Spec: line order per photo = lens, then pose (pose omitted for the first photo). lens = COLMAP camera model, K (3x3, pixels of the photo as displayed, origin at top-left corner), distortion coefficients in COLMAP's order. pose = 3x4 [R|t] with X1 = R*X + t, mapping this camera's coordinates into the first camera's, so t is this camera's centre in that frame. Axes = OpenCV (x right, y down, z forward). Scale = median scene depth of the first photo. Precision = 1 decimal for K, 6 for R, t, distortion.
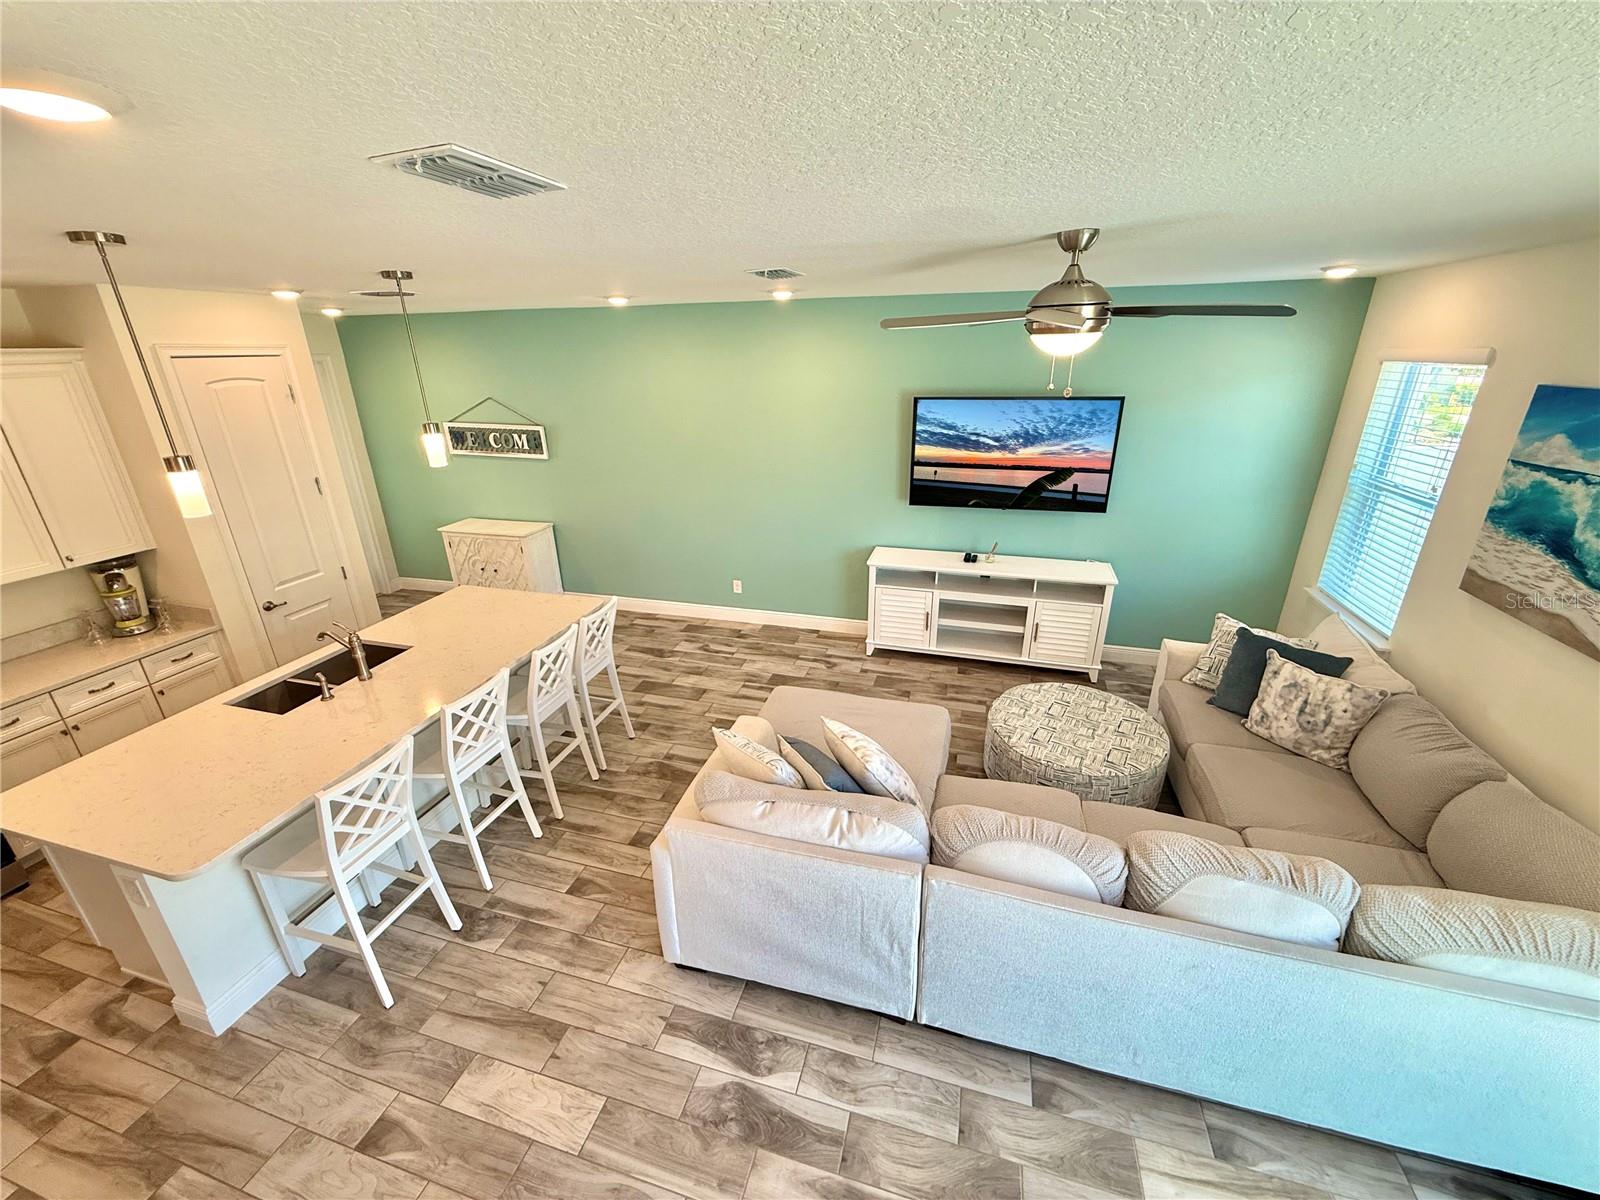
lens RADIAL K [[635.9, 0, 804.9], [0, 635.9, 605.8], [0, 0, 1]] dist [-0.007095, -0.000053]
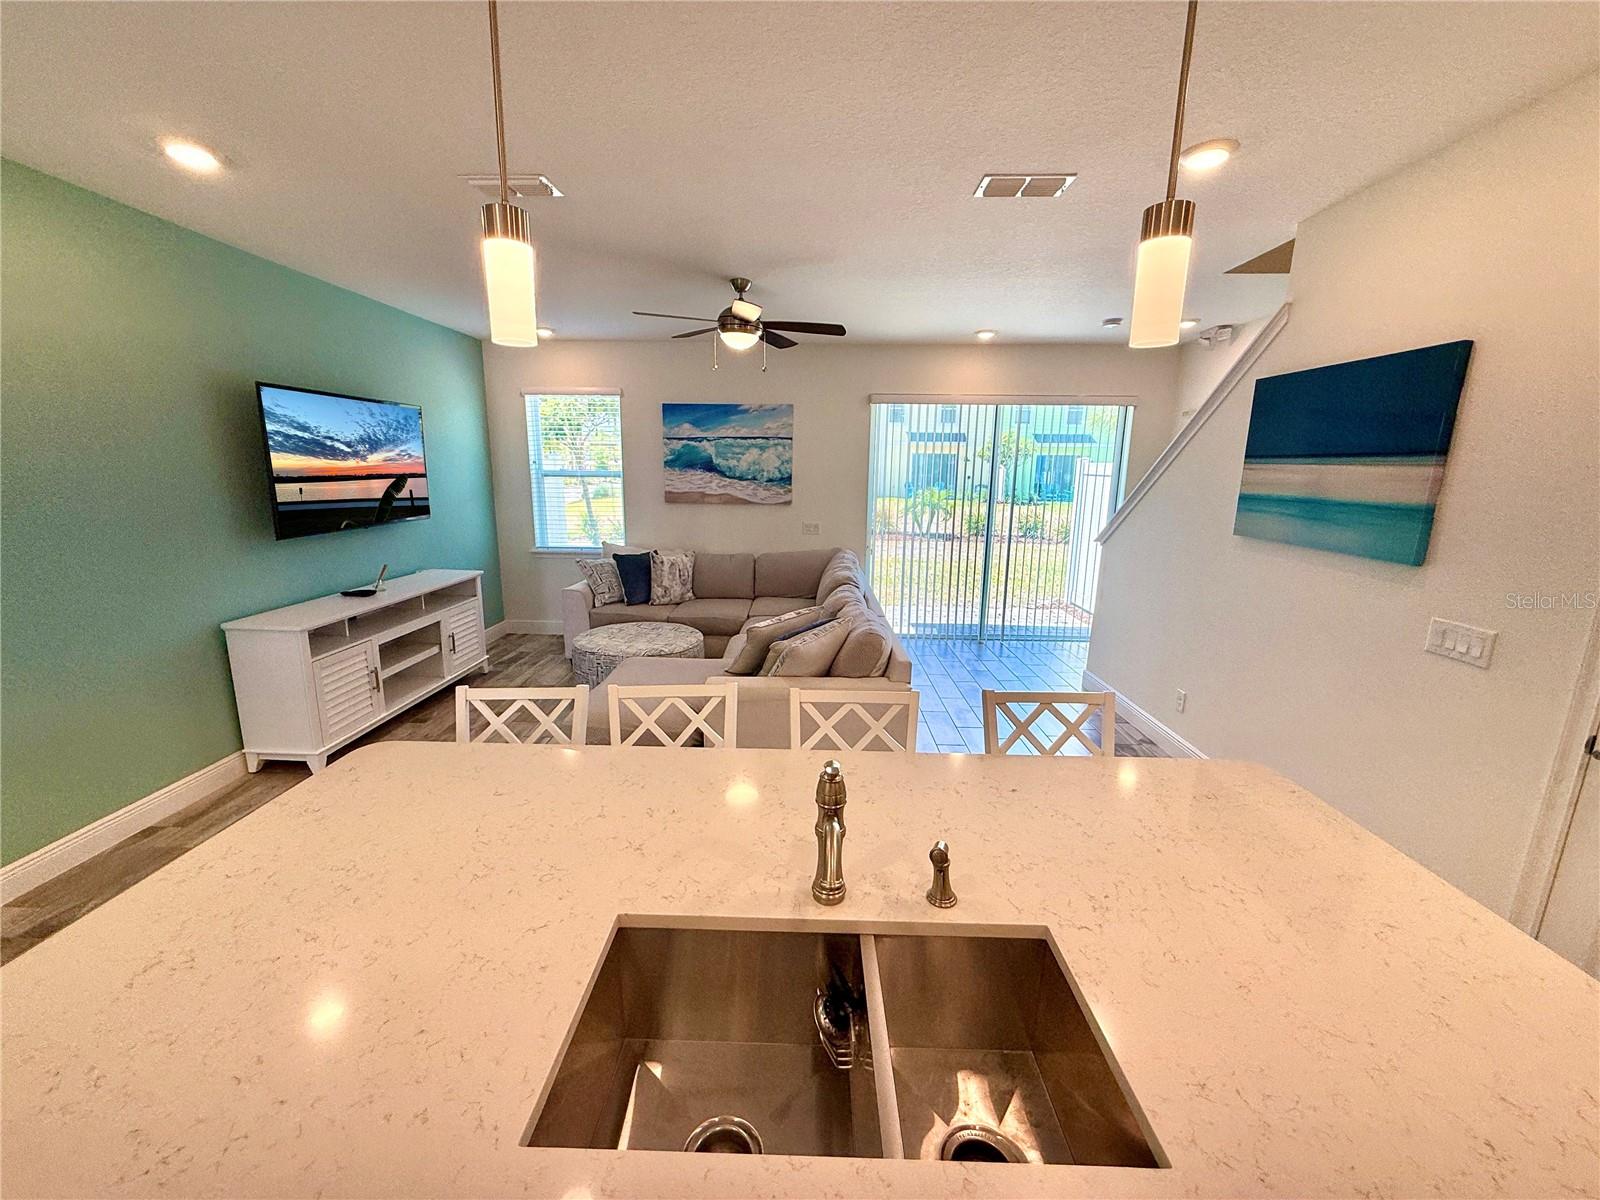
lens RADIAL K [[635.9, 0, 805.2], [0, 635.9, 603.4], [0, 0, 1]] dist [-0.007095, -0.000053]
pose [[-0.262985, -0.196954, 0.944483, -0.688959], [0.346056, 0.894547, 0.282898, -0.100993], [-0.900602, 0.401242, -0.167095, 0.676404]]
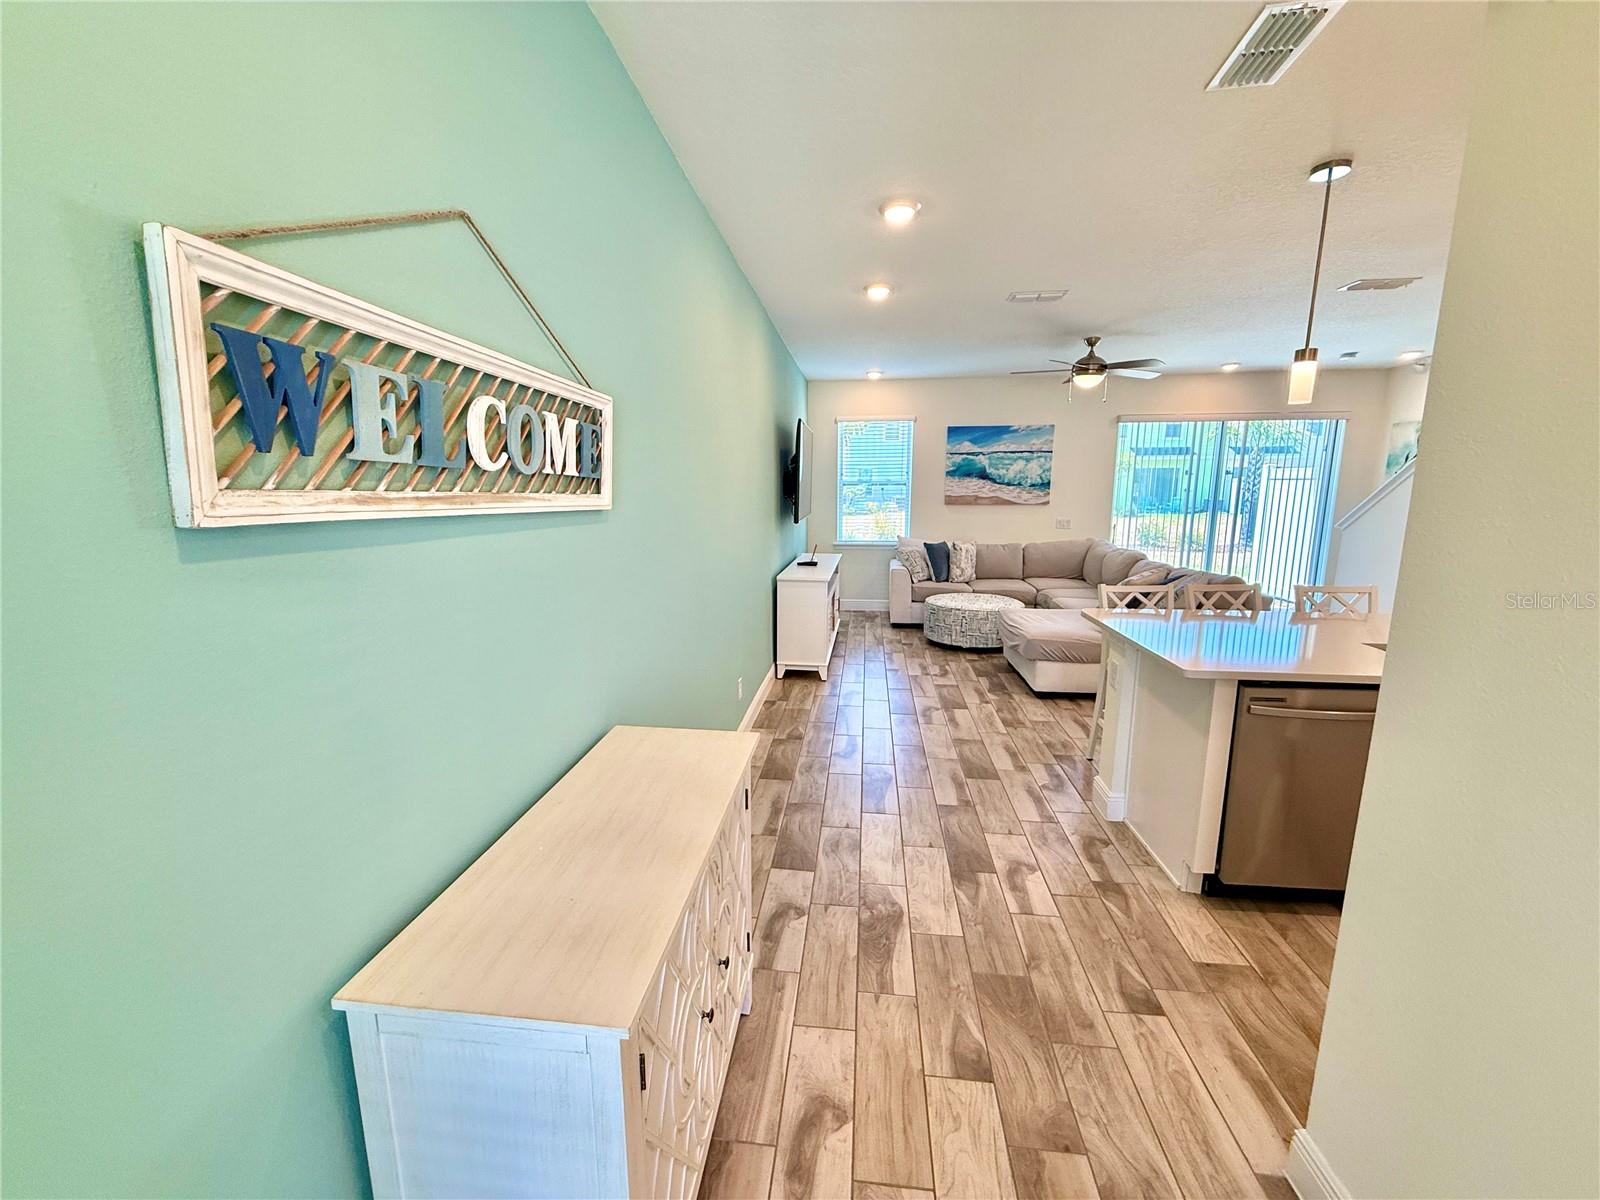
lens RADIAL K [[635.9, 0, 799.6], [0, 635.9, 599.7], [0, 0, 1]] dist [-0.007095, -0.000053]
pose [[-0.172779, -0.162353, 0.971488, -0.912633], [0.367291, 0.904560, 0.216490, -0.287187], [-0.913917, 0.394223, -0.096658, 1.233534]]
